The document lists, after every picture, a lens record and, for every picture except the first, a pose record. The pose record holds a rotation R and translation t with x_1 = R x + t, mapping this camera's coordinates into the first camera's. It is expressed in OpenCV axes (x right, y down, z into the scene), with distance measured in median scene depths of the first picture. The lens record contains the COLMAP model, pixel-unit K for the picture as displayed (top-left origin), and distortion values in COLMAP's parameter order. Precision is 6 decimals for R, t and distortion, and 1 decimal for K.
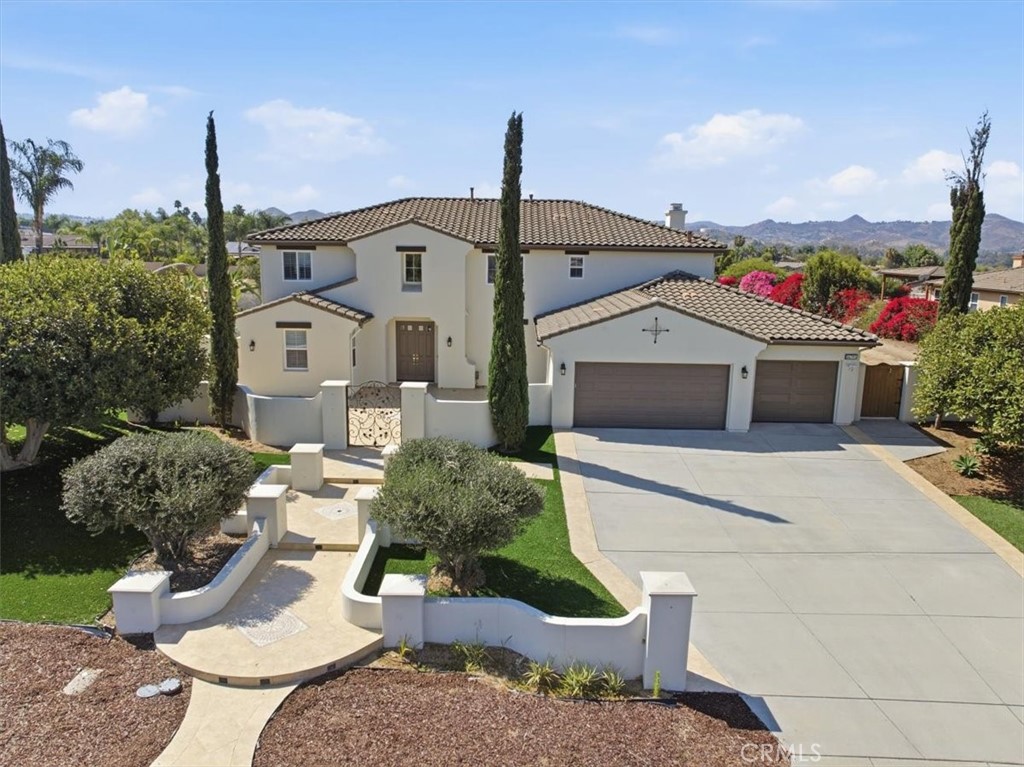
lens RADIAL K [[696.7, 0, 518.9], [0, 696.7, 390.6], [0, 0, 1]] dist [-0.017011, -0.019951]
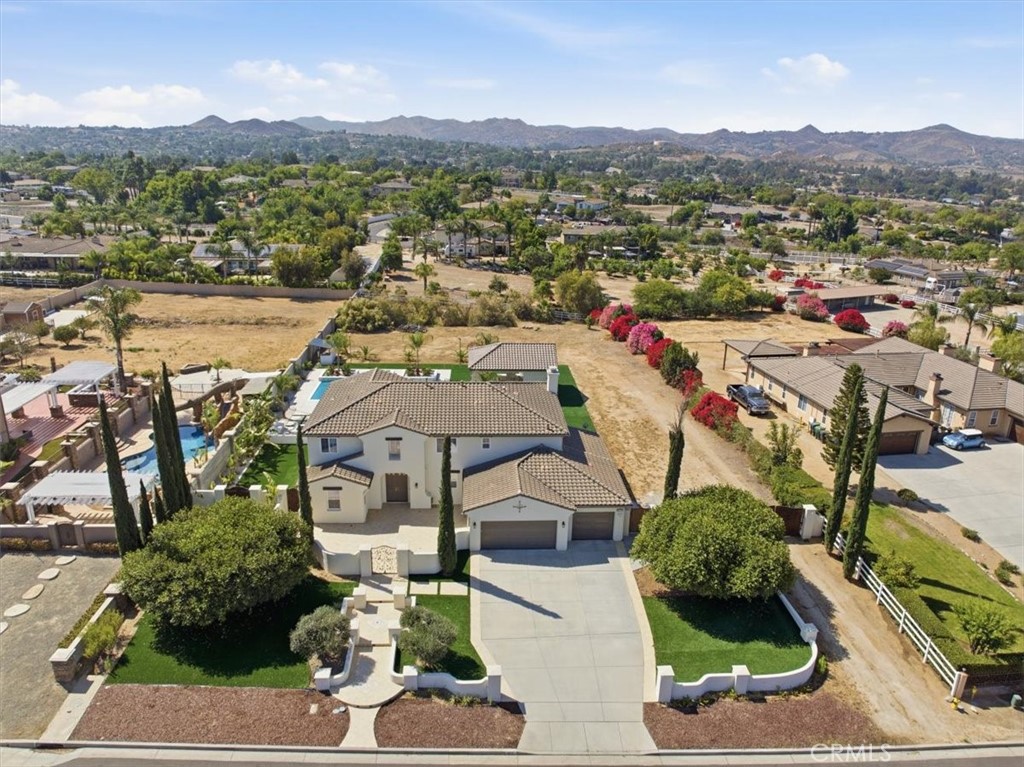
lens RADIAL K [[696.7, 0, 518.9], [0, 696.7, 390.6], [0, 0, 1]] dist [-0.017011, -0.019951]
pose [[0.997895, -0.013428, 0.063438, 0.073799], [0.005072, 0.991491, 0.130079, -0.736702], [-0.064645, -0.129484, 0.989472, -1.043715]]
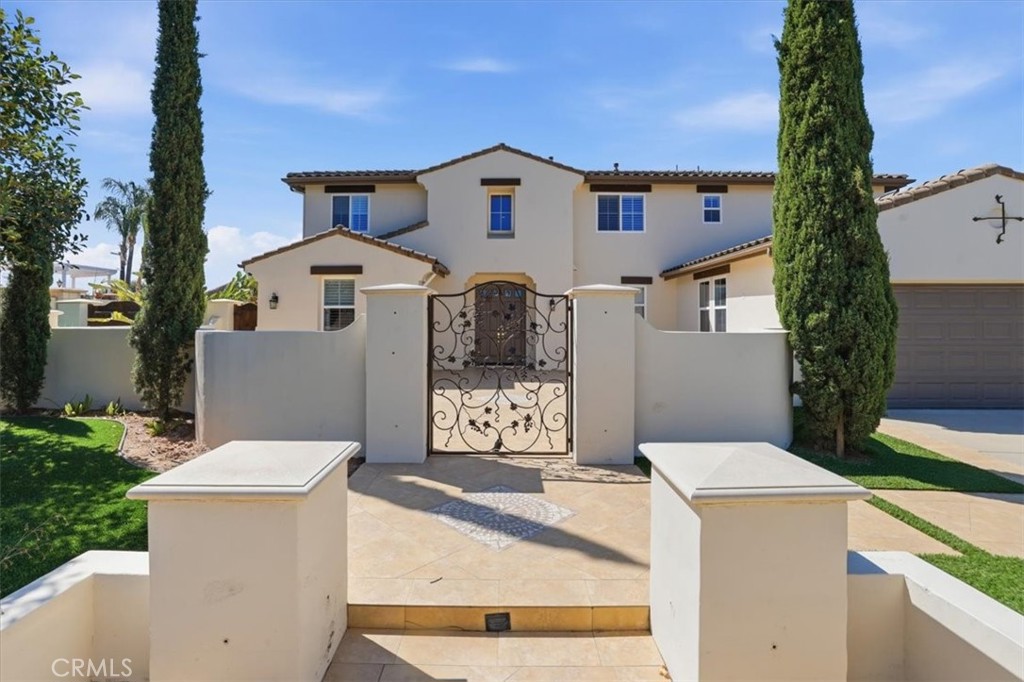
lens RADIAL K [[447.7, 0, 508.2], [0, 447.7, 336.4], [0, 0, 1]] dist [-0.048760, 0.021534]
pose [[0.999835, -0.018101, -0.001478, -0.195423], [0.017573, 0.984789, -0.172861, 0.057654], [0.004585, 0.172807, 0.984945, 0.726475]]
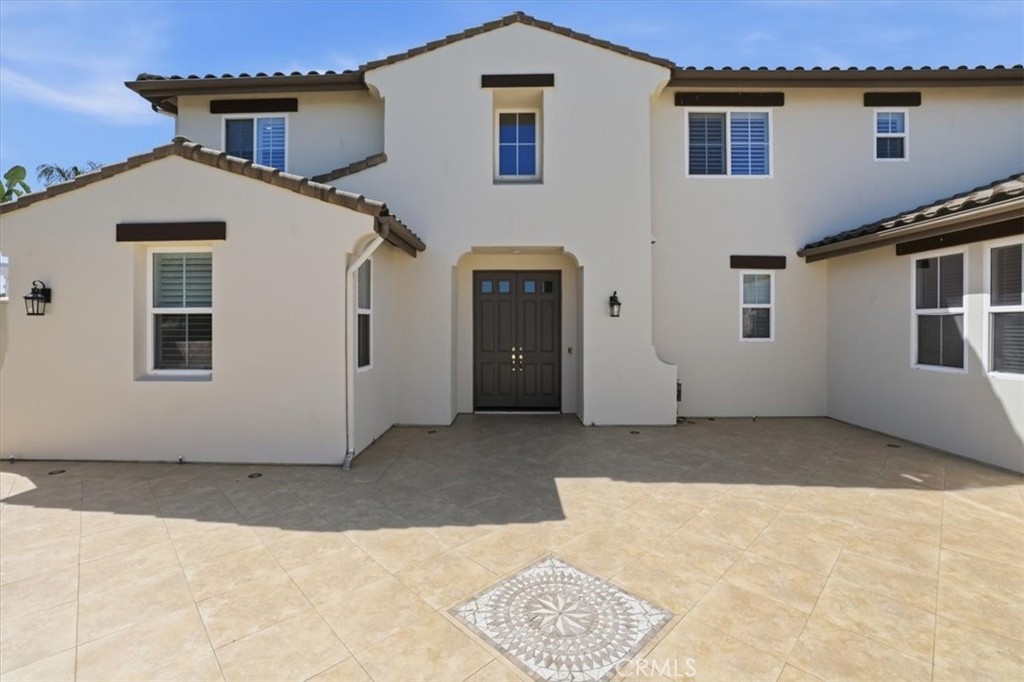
lens RADIAL K [[447.7, 0, 508.2], [0, 447.7, 336.4], [0, 0, 1]] dist [-0.048760, 0.021534]
pose [[0.999721, -0.021052, -0.010723, -0.210906], [0.018744, 0.983034, -0.182462, -0.010851], [0.014382, 0.182210, 0.983154, 1.010110]]
